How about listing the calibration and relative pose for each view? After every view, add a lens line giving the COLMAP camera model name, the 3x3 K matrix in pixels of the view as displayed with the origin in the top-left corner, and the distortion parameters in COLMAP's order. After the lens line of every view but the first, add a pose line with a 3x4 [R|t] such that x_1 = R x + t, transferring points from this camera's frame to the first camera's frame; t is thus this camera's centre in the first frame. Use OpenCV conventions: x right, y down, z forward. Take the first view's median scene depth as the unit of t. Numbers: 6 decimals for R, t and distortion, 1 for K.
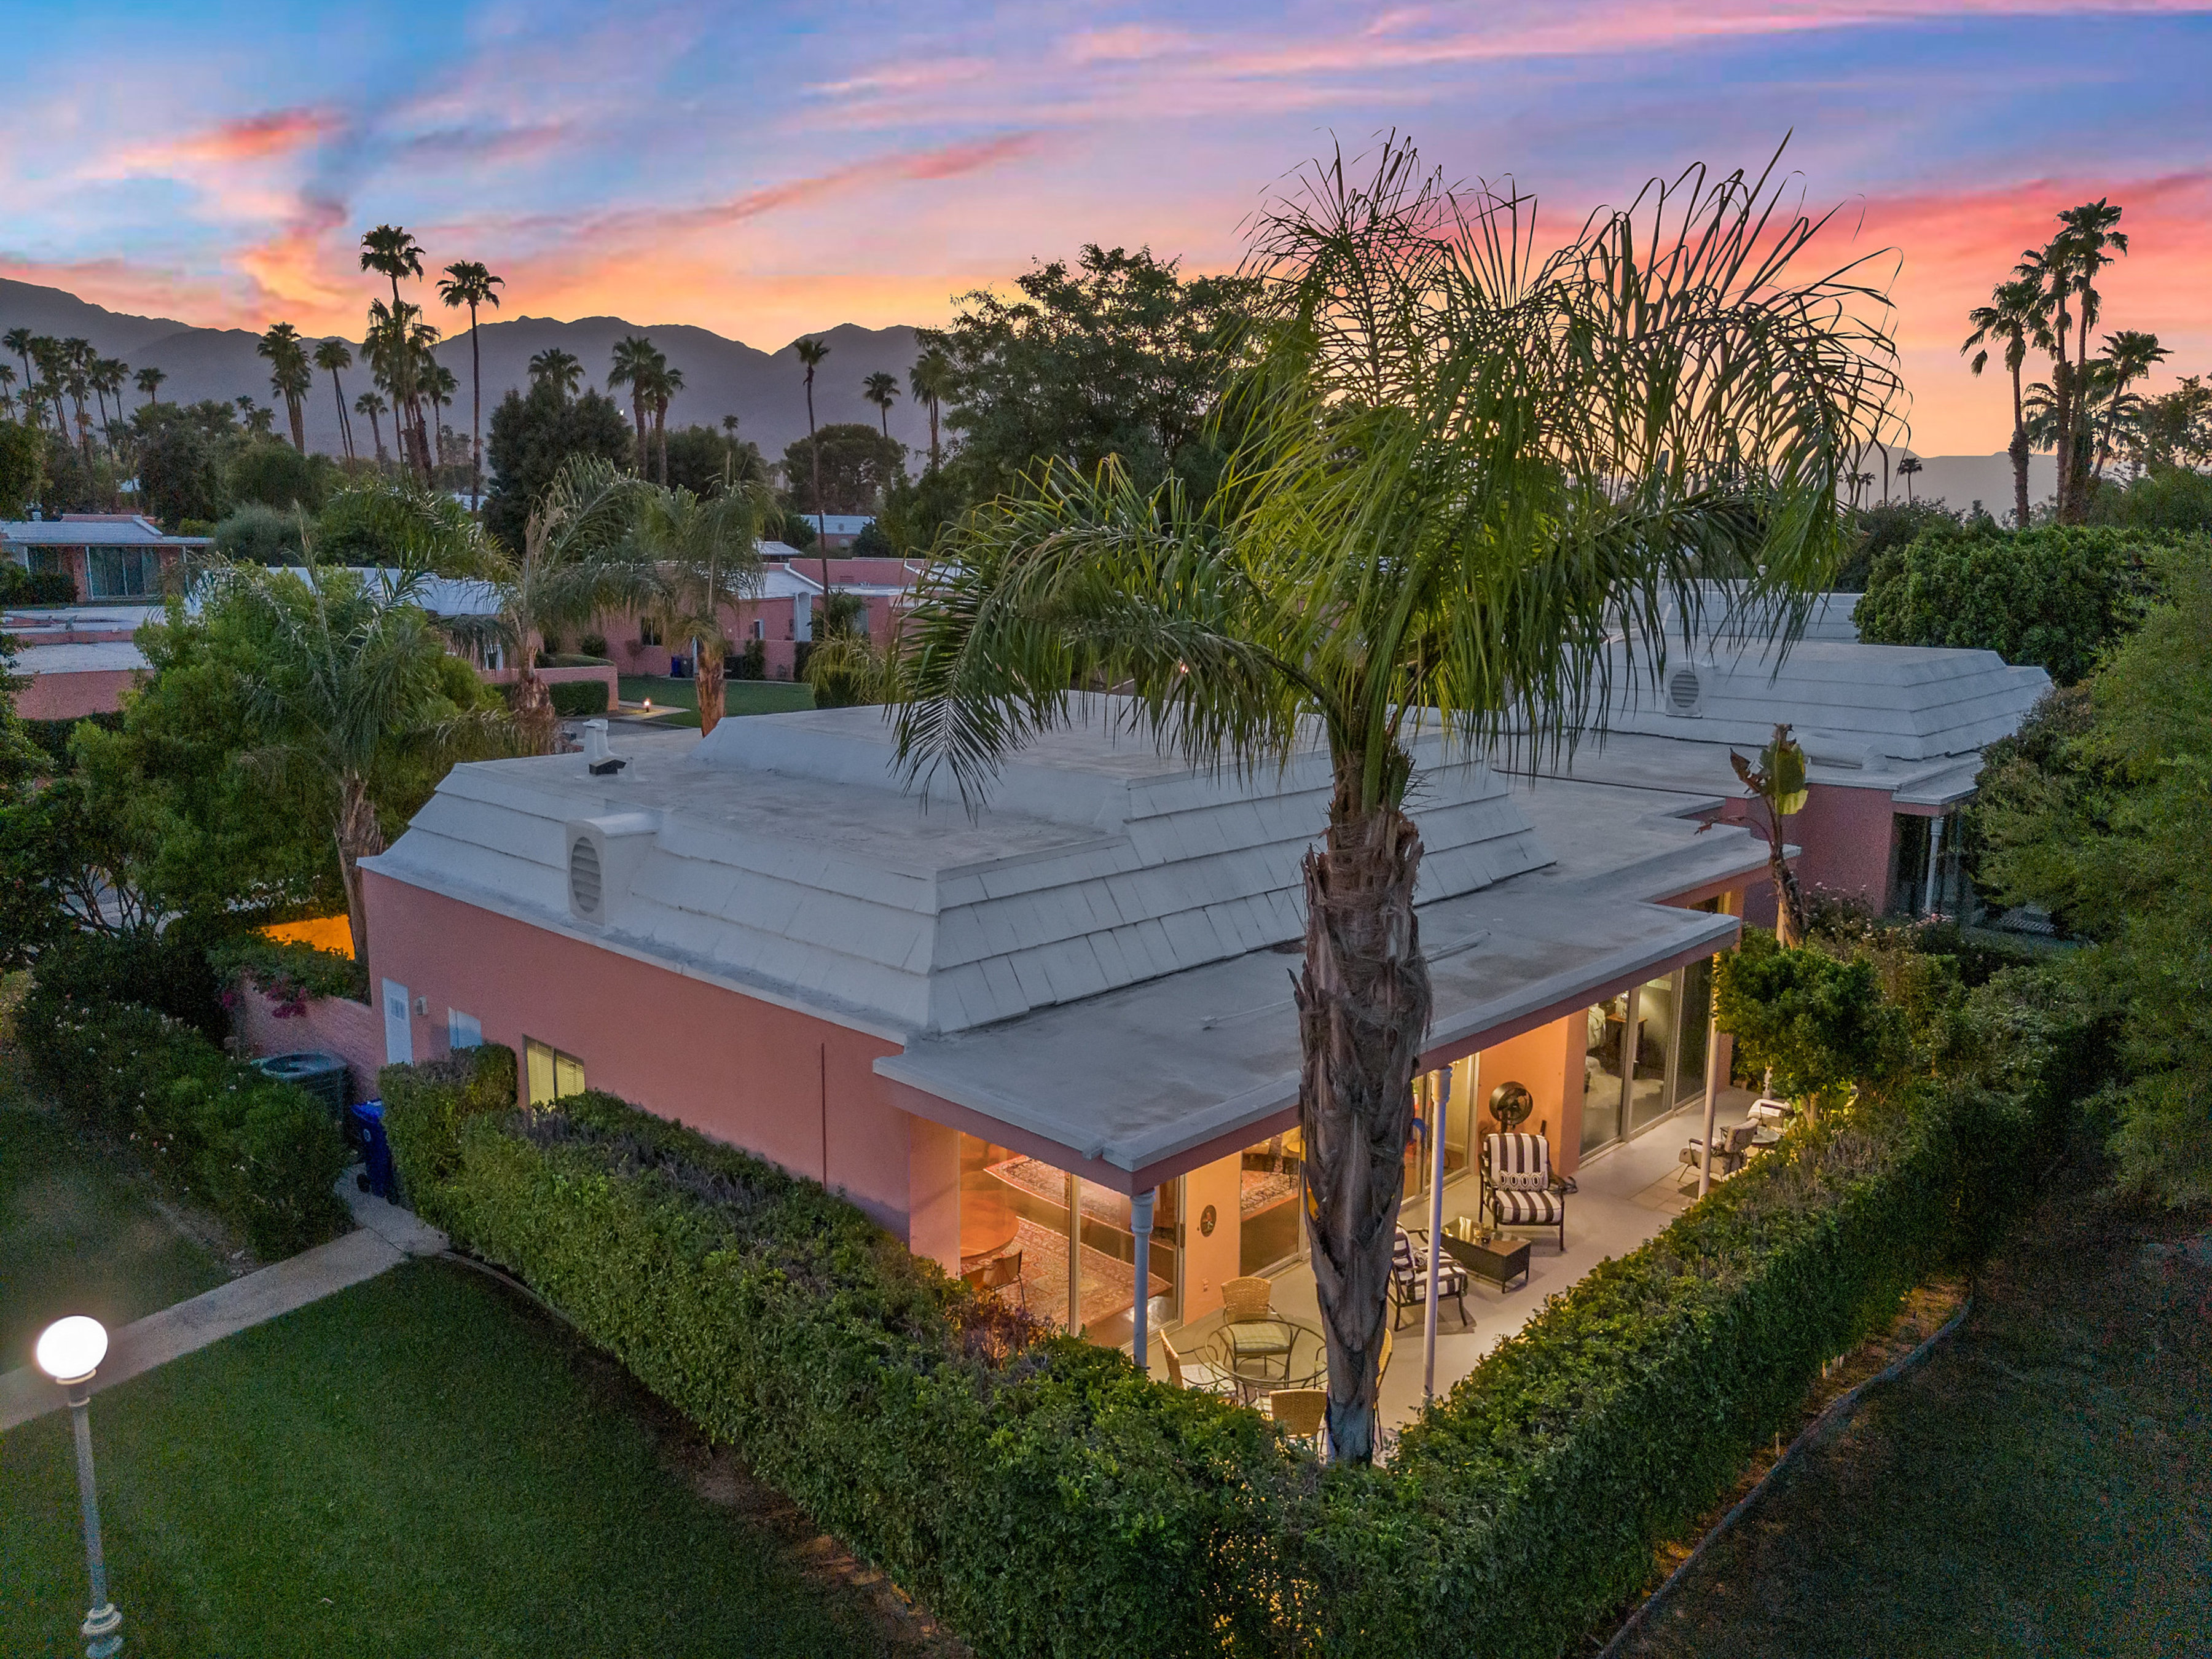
lens RADIAL K [[1681.5, 0, 1107.7], [0, 1681.5, 771.1], [0, 0, 1]] dist [0.030144, -0.009134]
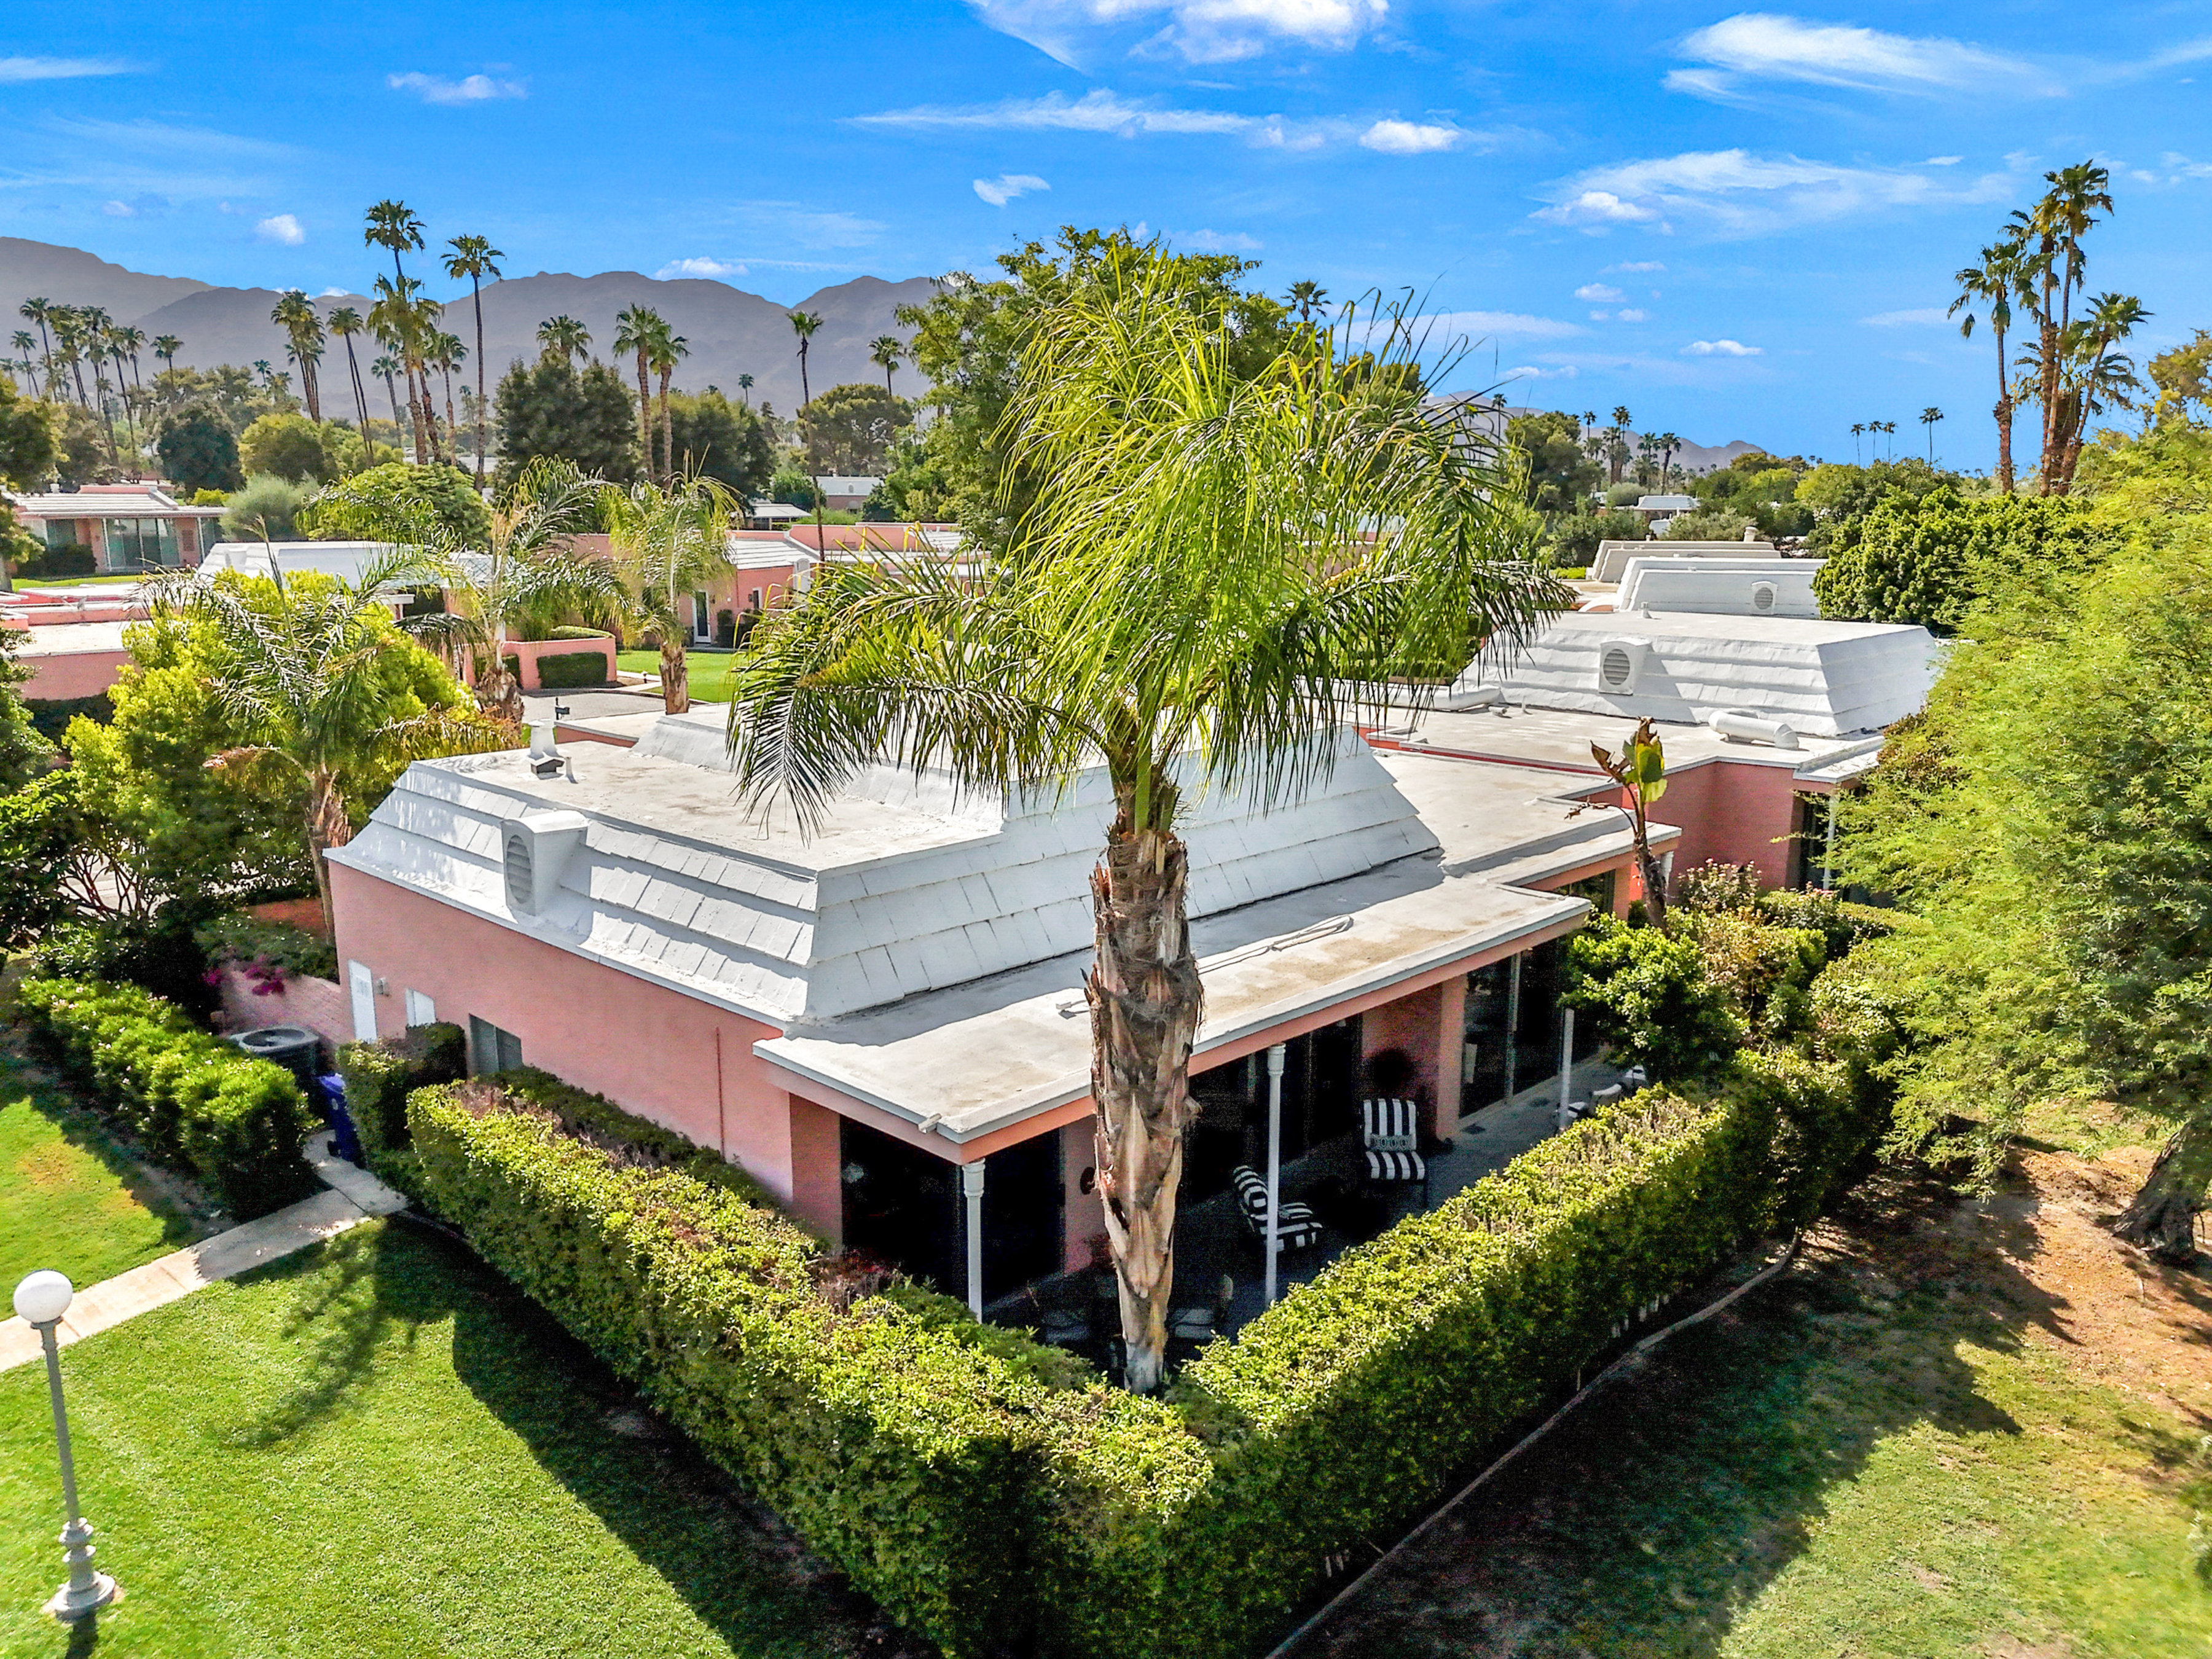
lens RADIAL K [[1681.5, 0, 1107.7], [0, 1681.5, 771.1], [0, 0, 1]] dist [0.030144, -0.009134]
pose [[0.999895, -0.005684, -0.013327, 0.061474], [0.006035, 0.999633, 0.026422, -0.020472], [0.013172, -0.026500, 0.999562, -0.061563]]
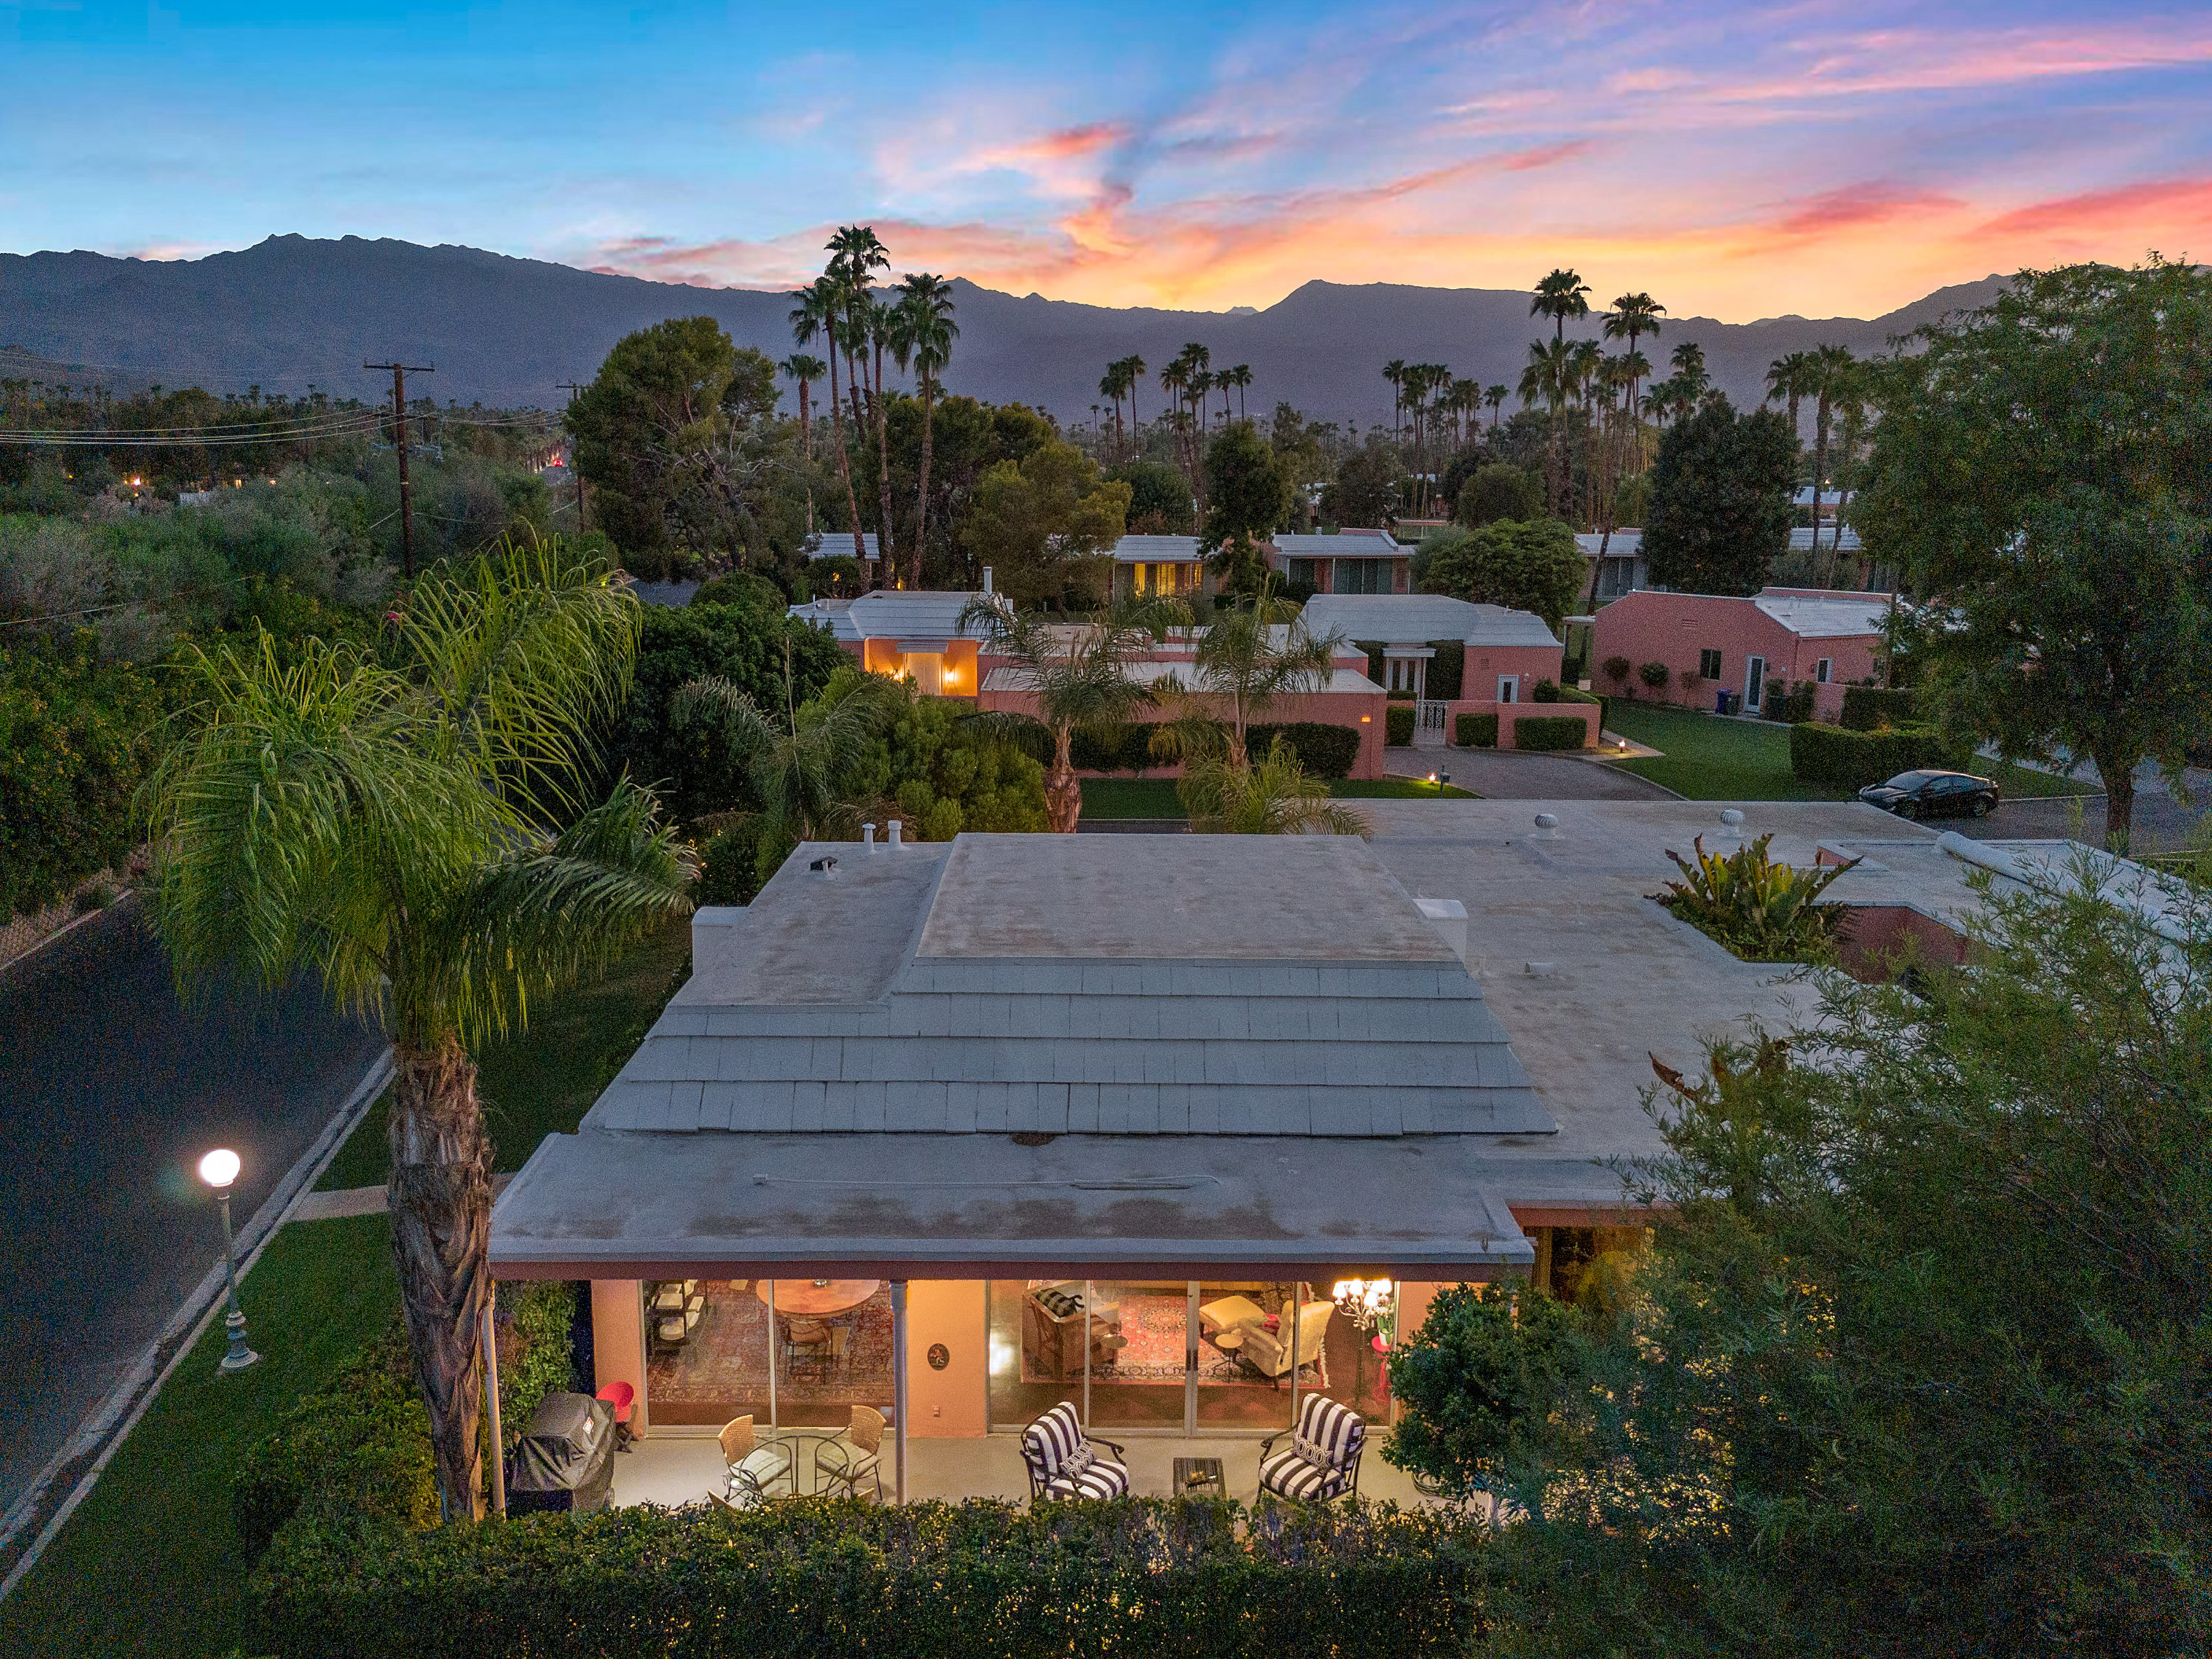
lens RADIAL K [[1681.5, 0, 1107.7], [0, 1681.5, 771.1], [0, 0, 1]] dist [0.030144, -0.009134]
pose [[0.685761, 0.111859, -0.719180, 0.781723], [-0.099175, 0.993264, 0.059923, -0.172750], [0.721039, 0.030232, 0.692235, 0.257356]]
